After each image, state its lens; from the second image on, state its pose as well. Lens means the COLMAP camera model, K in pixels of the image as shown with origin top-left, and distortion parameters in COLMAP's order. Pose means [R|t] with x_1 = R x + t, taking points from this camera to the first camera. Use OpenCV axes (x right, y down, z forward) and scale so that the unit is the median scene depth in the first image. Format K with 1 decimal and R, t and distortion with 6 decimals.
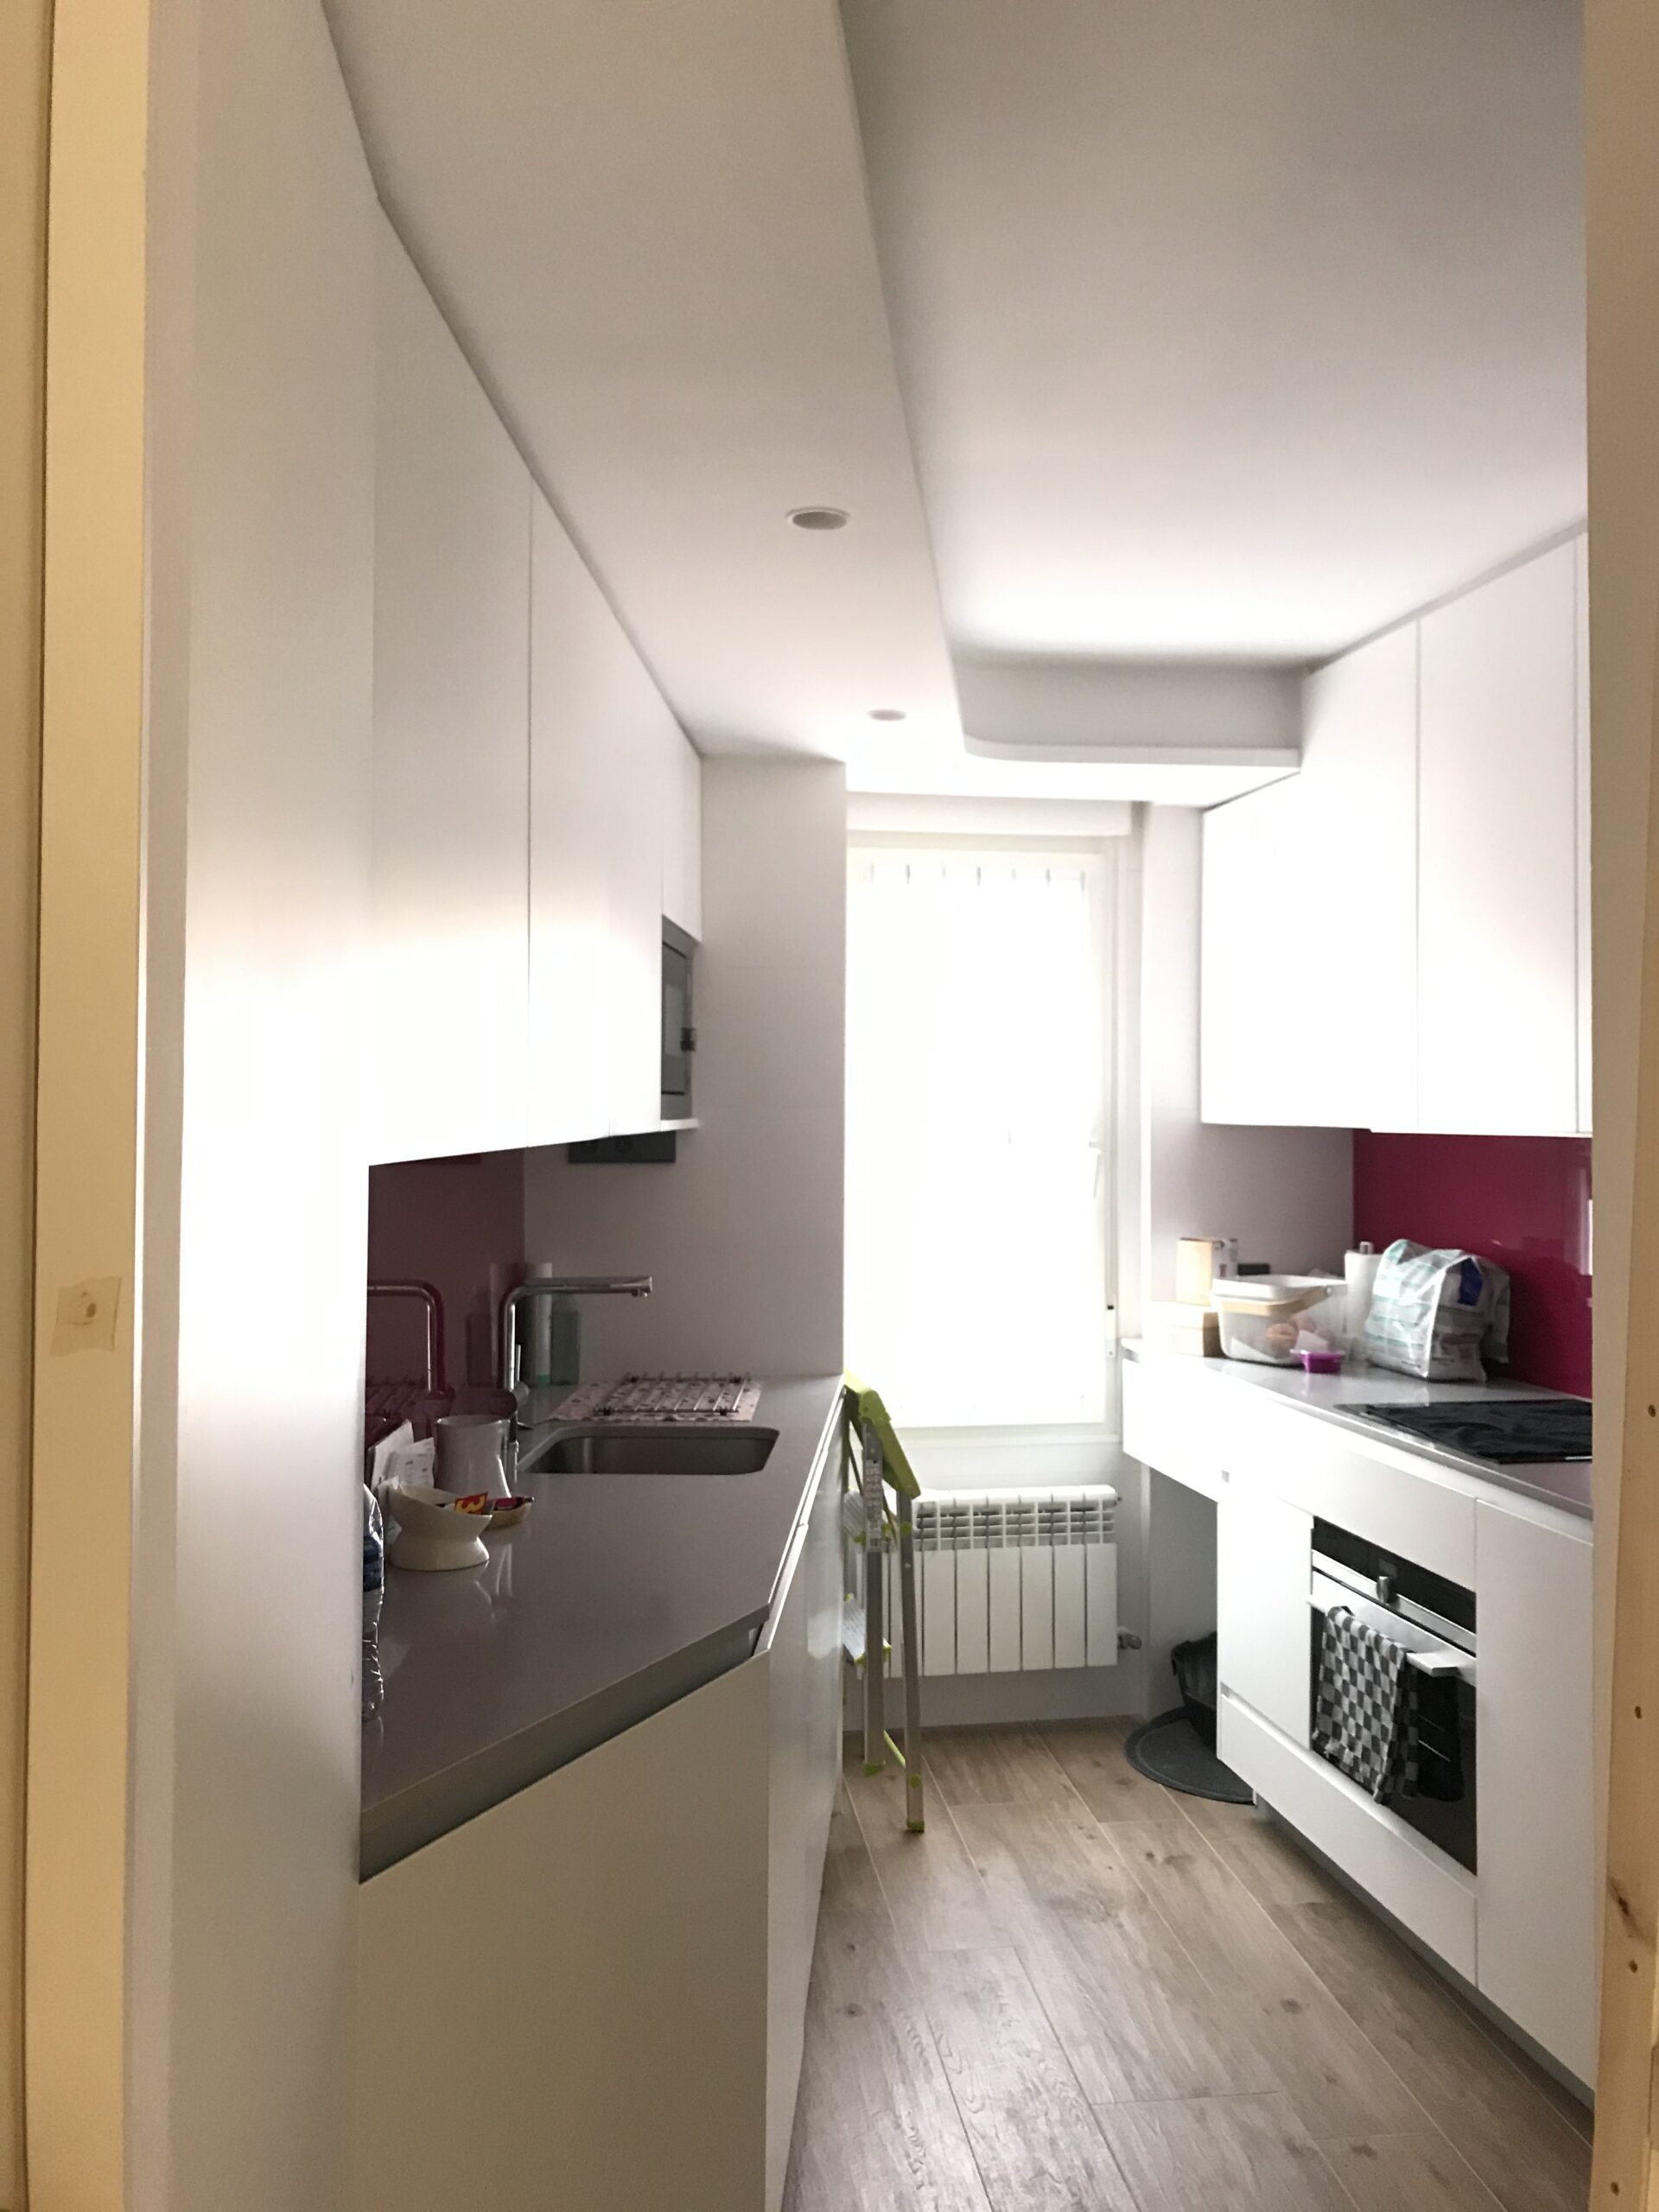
lens RADIAL K [[1798.6, 0, 829.5], [0, 1798.6, 1080.7], [0, 0, 1]] dist [0.045697, -0.078594]
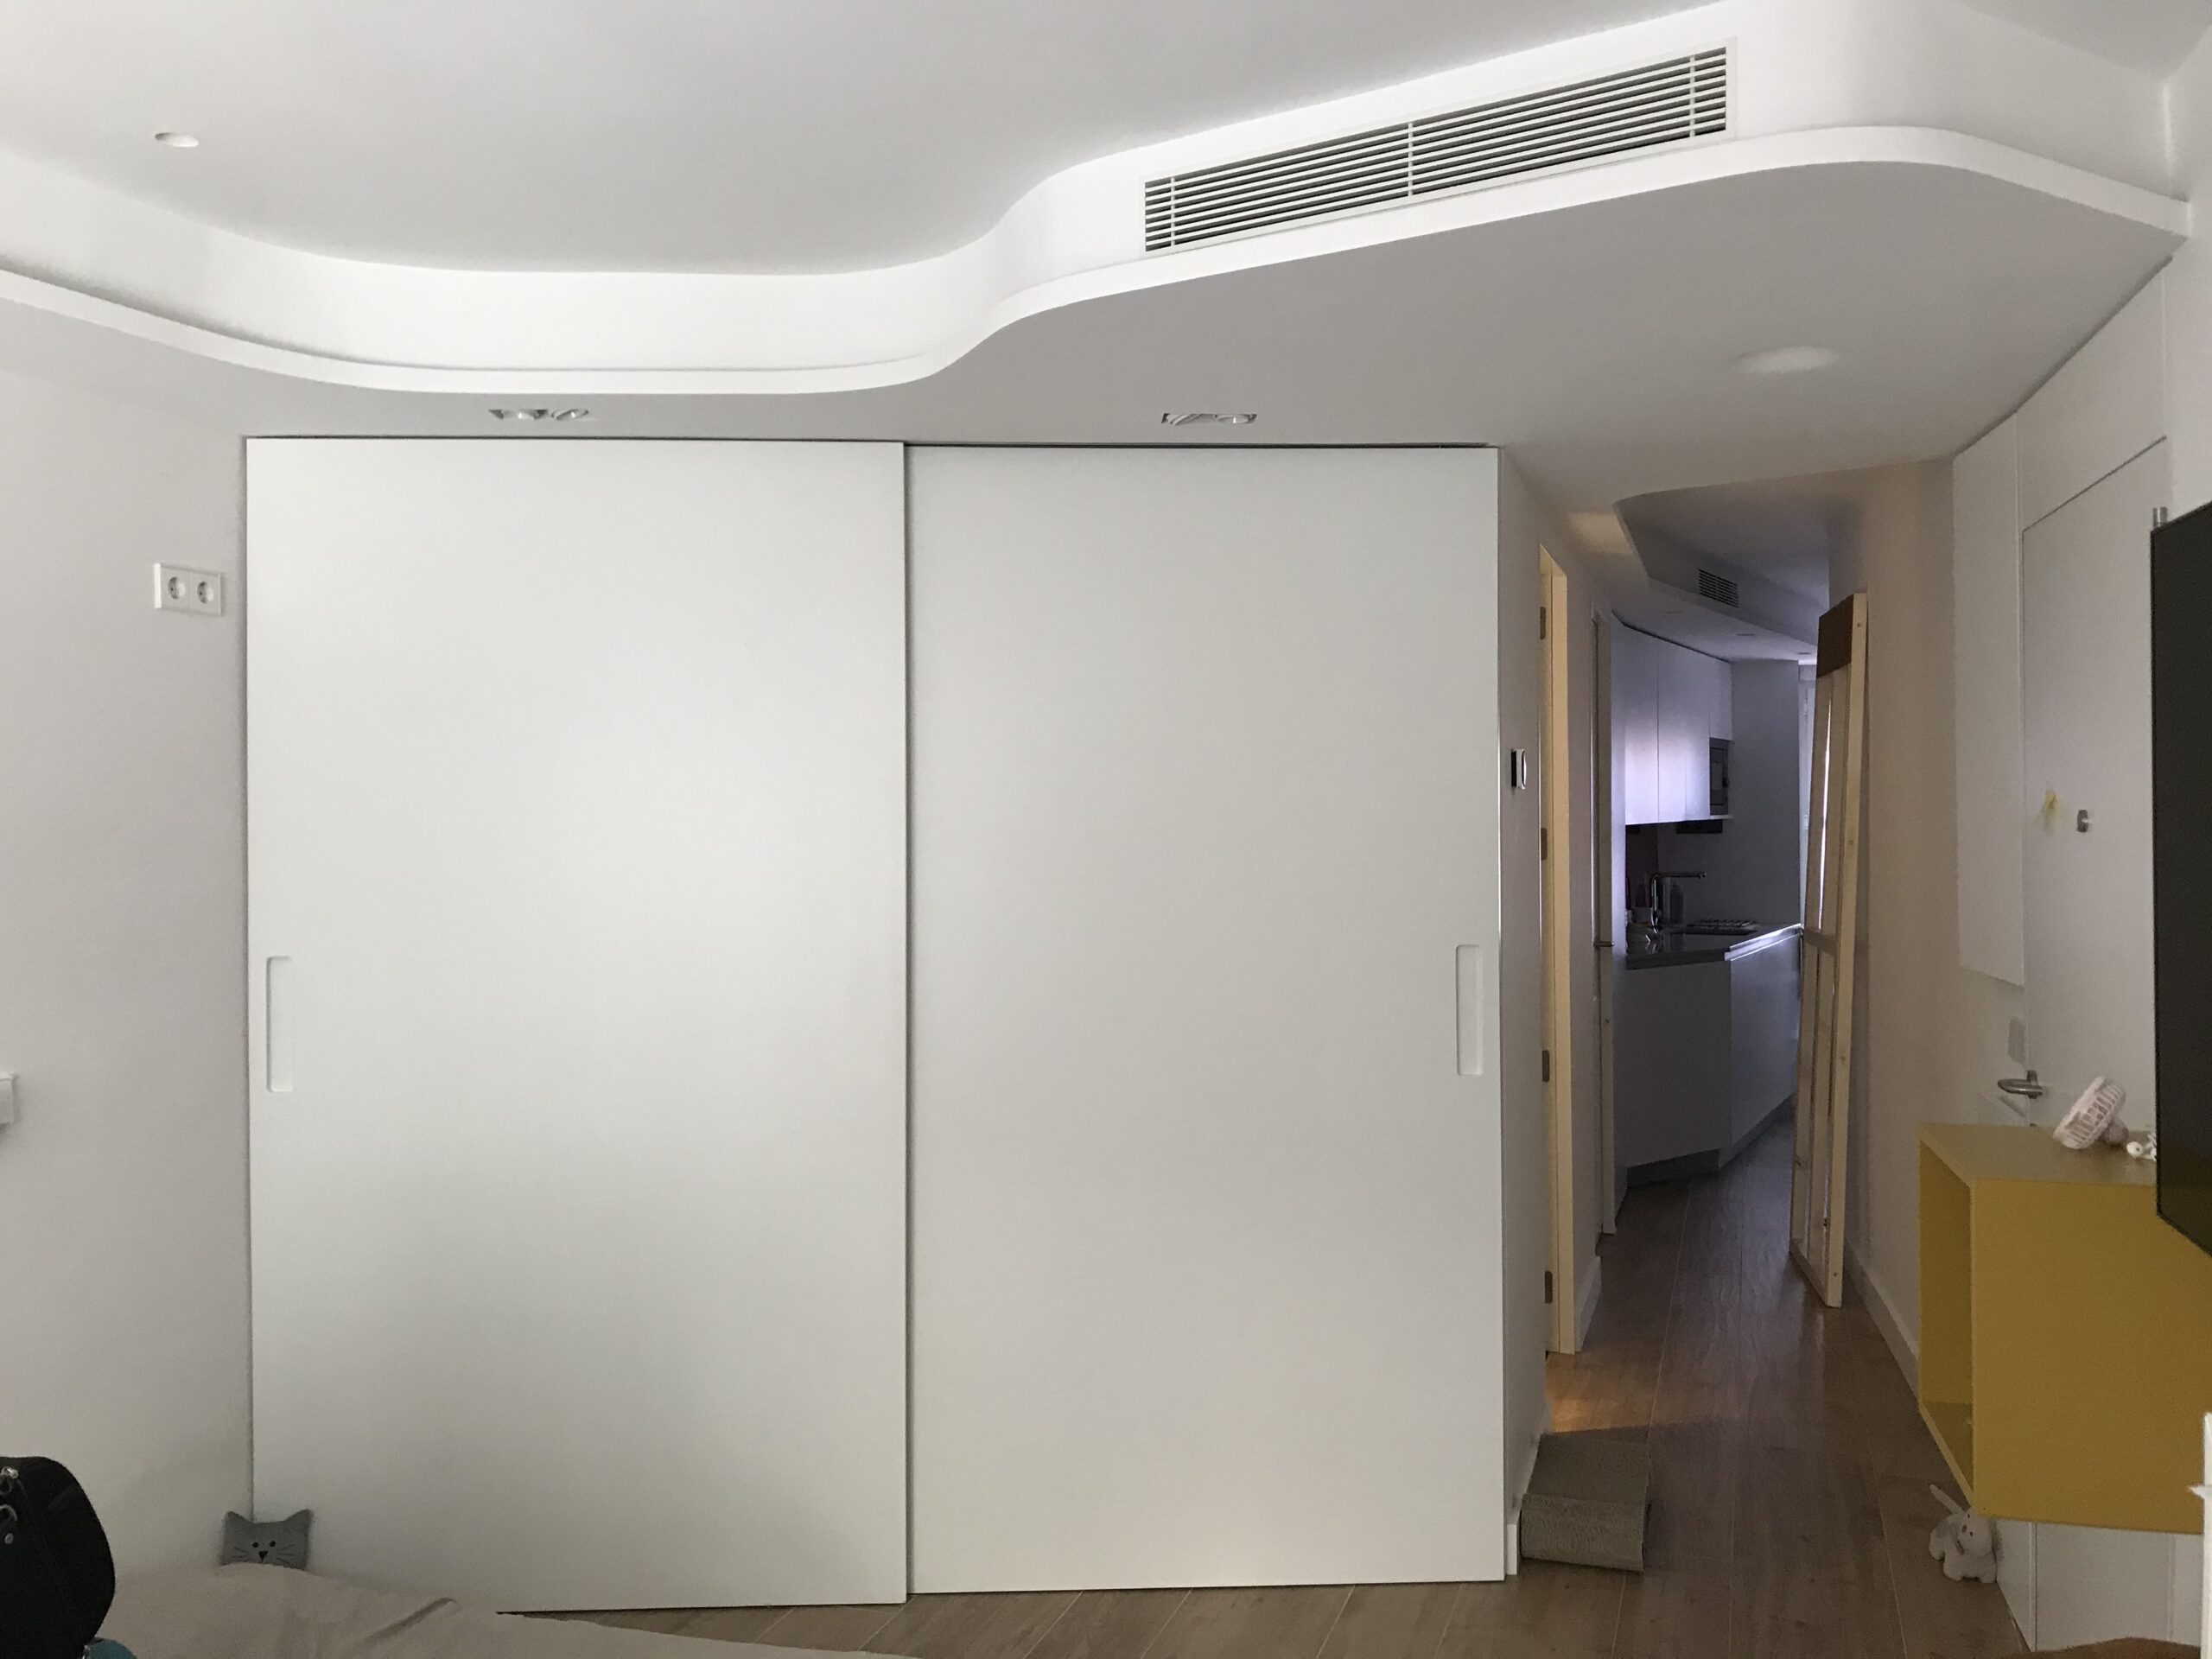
lens RADIAL K [[1798.6, 0, 1106.0], [0, 1798.6, 829.5], [0, 0, 1]] dist [0.045697, -0.078594]
pose [[0.891530, -0.008747, -0.452878, 0.293851], [0.020039, 0.999596, 0.020143, -0.026334], [0.452519, -0.027033, 0.891345, -1.646318]]
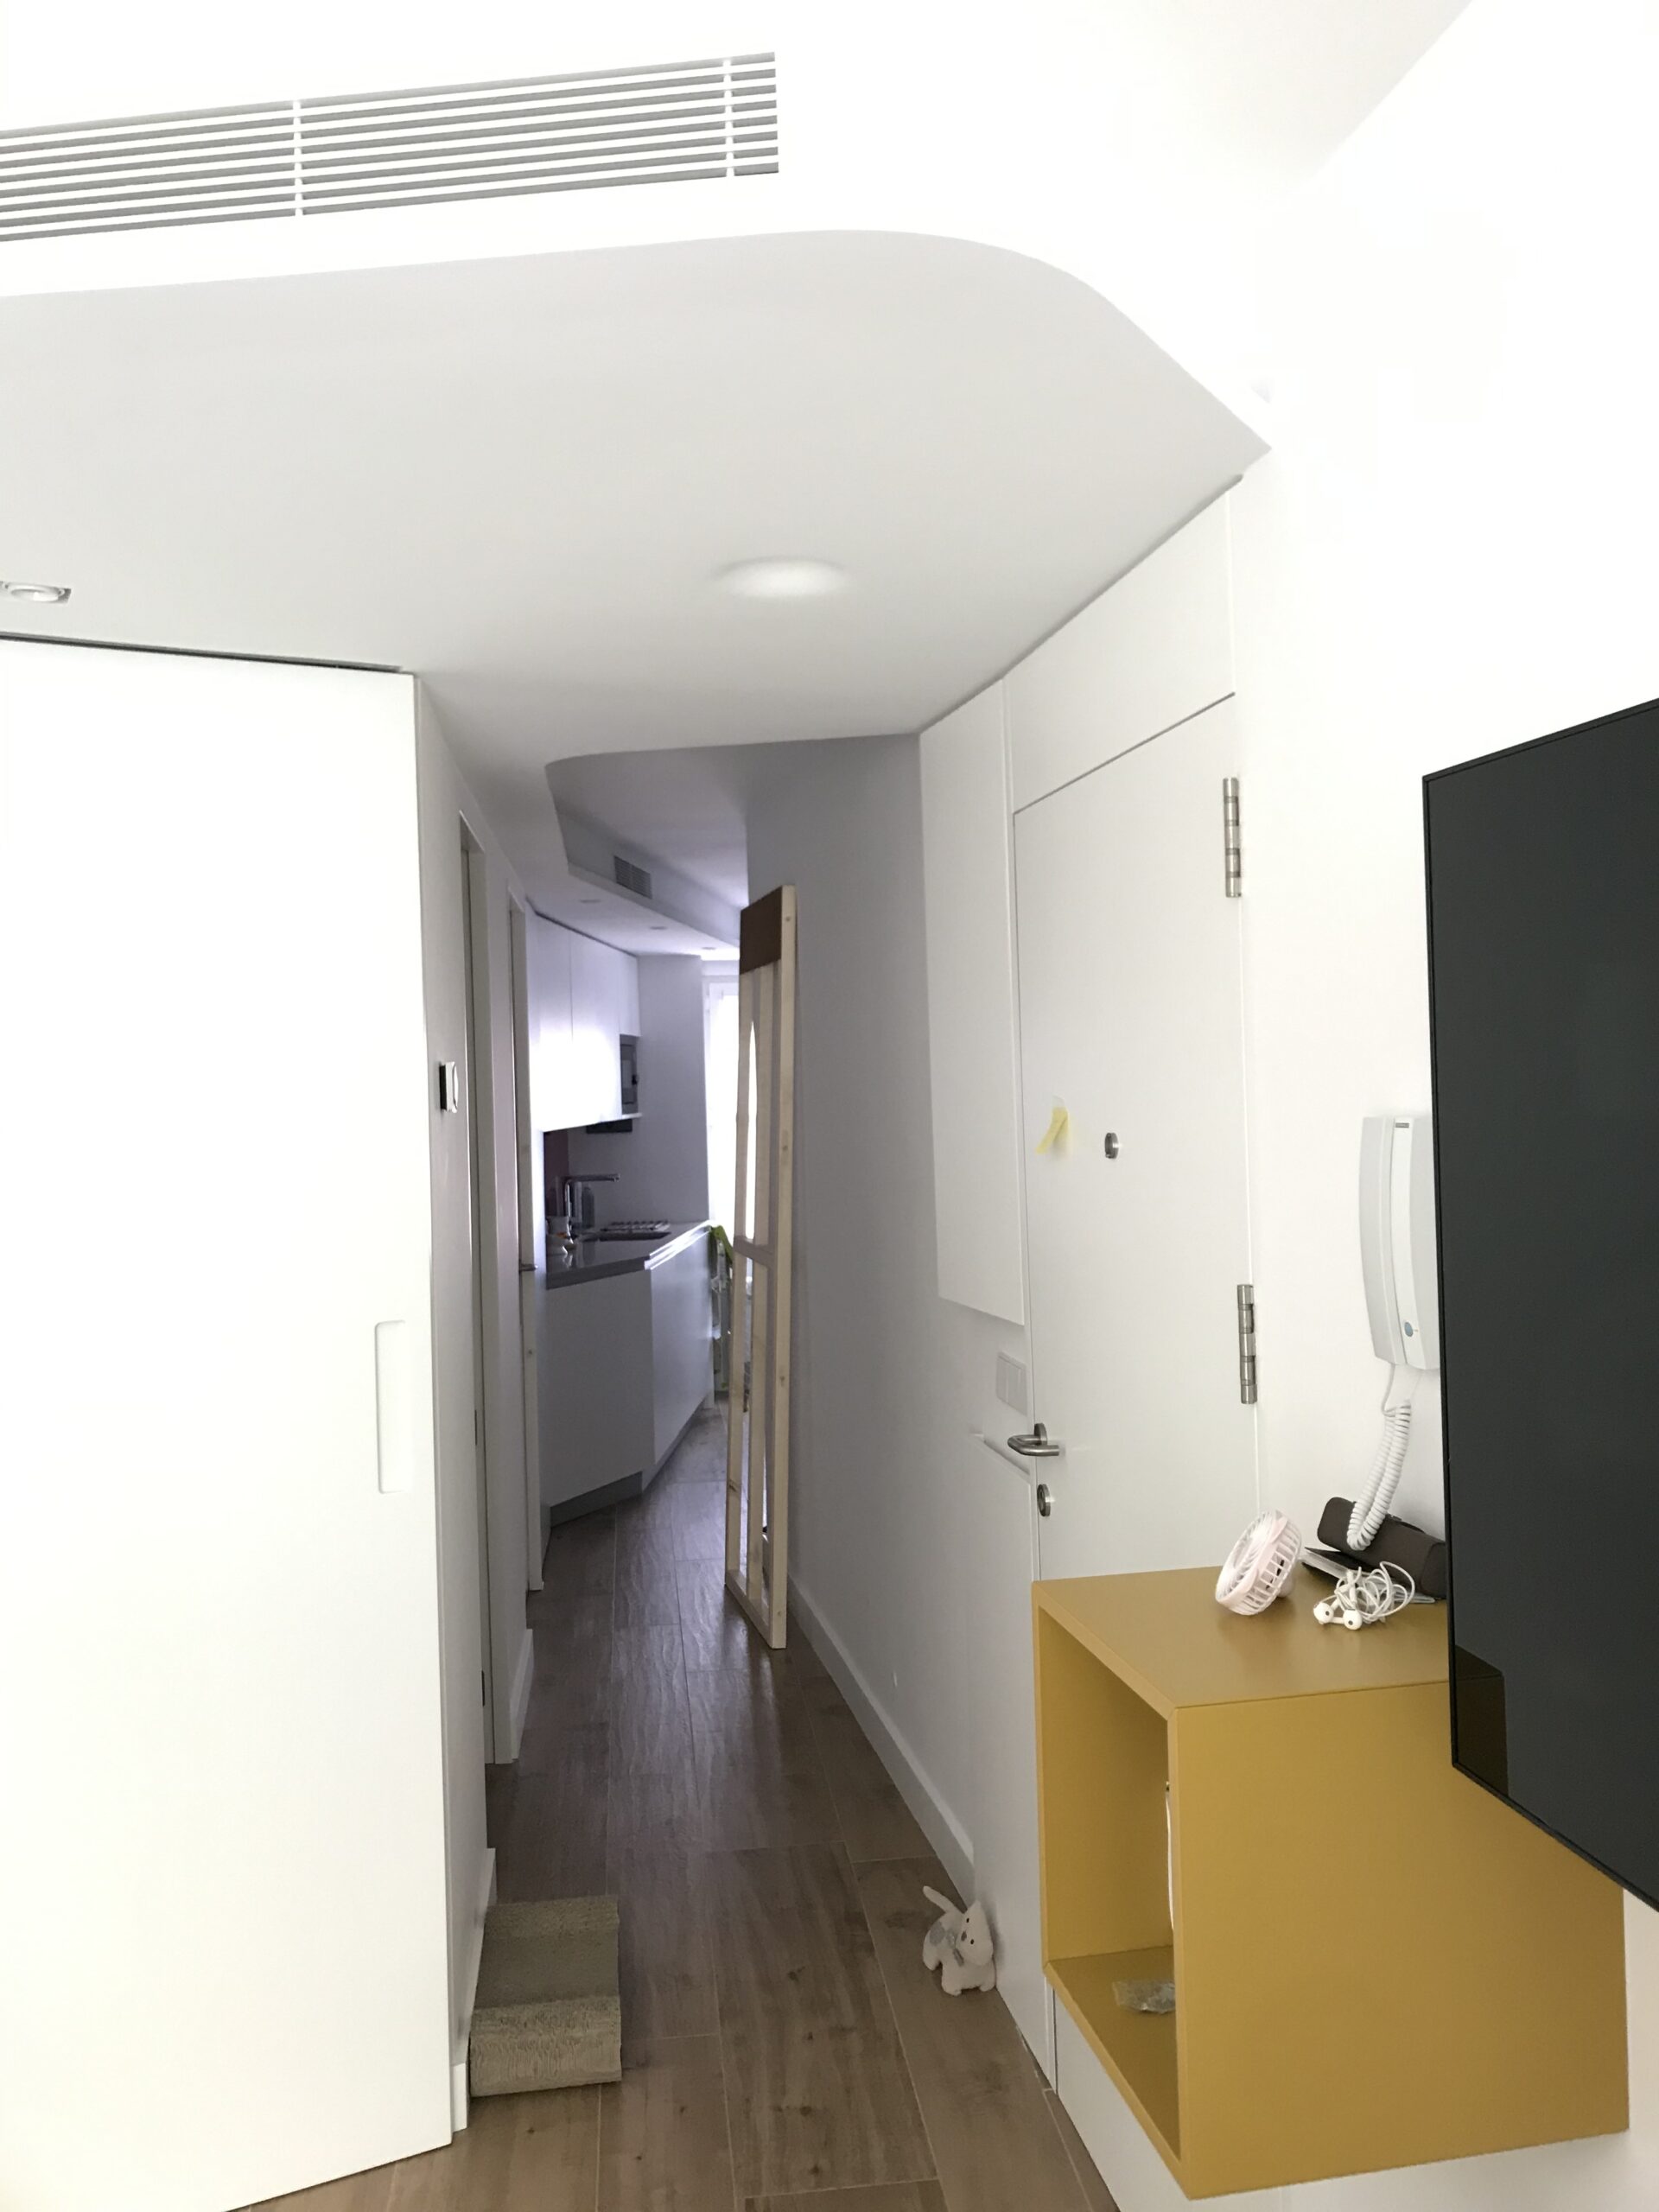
lens RADIAL K [[1798.6, 0, 829.5], [0, 1798.6, 1080.7], [0, 0, 1]] dist [0.045697, -0.078594]
pose [[0.999325, -0.034534, -0.012548, 0.214190], [0.034689, 0.999322, 0.012336, -0.043239], [0.012113, -0.012763, 0.999845, -1.413318]]
